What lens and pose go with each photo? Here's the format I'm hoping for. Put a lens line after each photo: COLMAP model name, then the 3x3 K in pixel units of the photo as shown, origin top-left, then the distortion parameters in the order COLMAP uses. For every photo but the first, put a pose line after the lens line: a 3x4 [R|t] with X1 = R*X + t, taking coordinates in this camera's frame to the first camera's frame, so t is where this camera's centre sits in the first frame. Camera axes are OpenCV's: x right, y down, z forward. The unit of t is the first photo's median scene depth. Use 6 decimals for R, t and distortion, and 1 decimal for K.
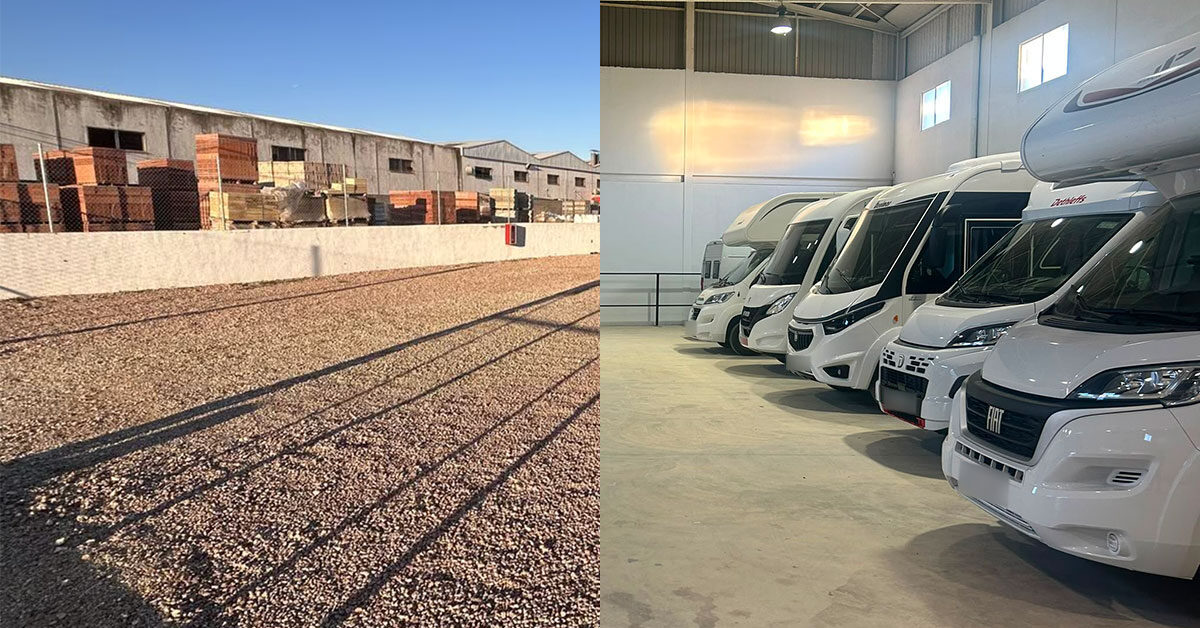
lens RADIAL K [[918.7, 0, 592.1], [0, 918.7, 333.2], [0, 0, 1]] dist [0.045401, -0.019839]
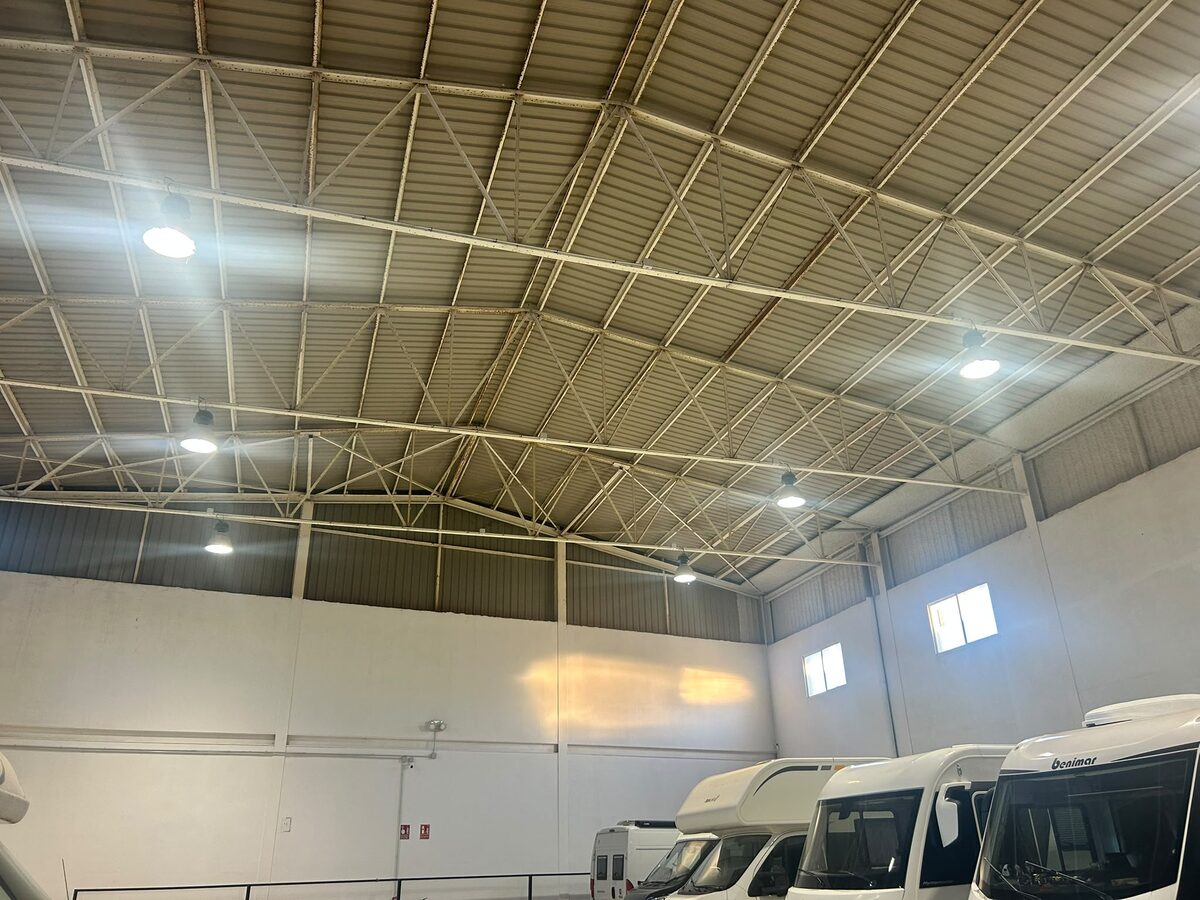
lens RADIAL K [[918.1, 0, 606.8], [0, 918.1, 449.9], [0, 0, 1]] dist [0.052869, -0.032811]
pose [[0.963530, 0.083993, 0.254076, -0.279578], [0.046114, 0.883143, -0.466831, -0.039511], [-0.263597, 0.461522, 0.847062, 0.446620]]
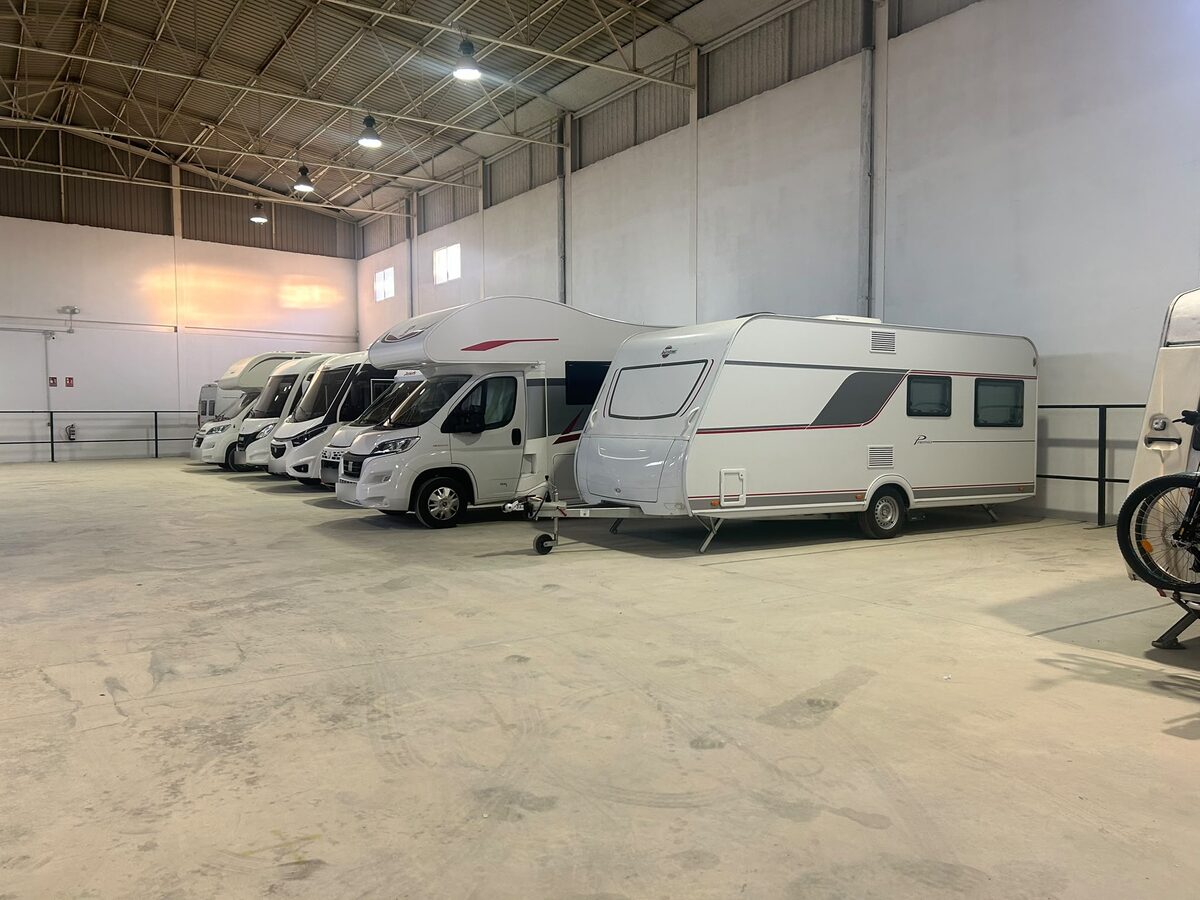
lens RADIAL K [[918.1, 0, 596.4], [0, 918.1, 455.8], [0, 0, 1]] dist [0.052869, -0.032811]
pose [[0.858764, -0.031708, 0.511389, -0.143222], [0.040617, 0.999155, -0.006255, 0.055712], [-0.510759, 0.026142, 0.859326, -0.785613]]
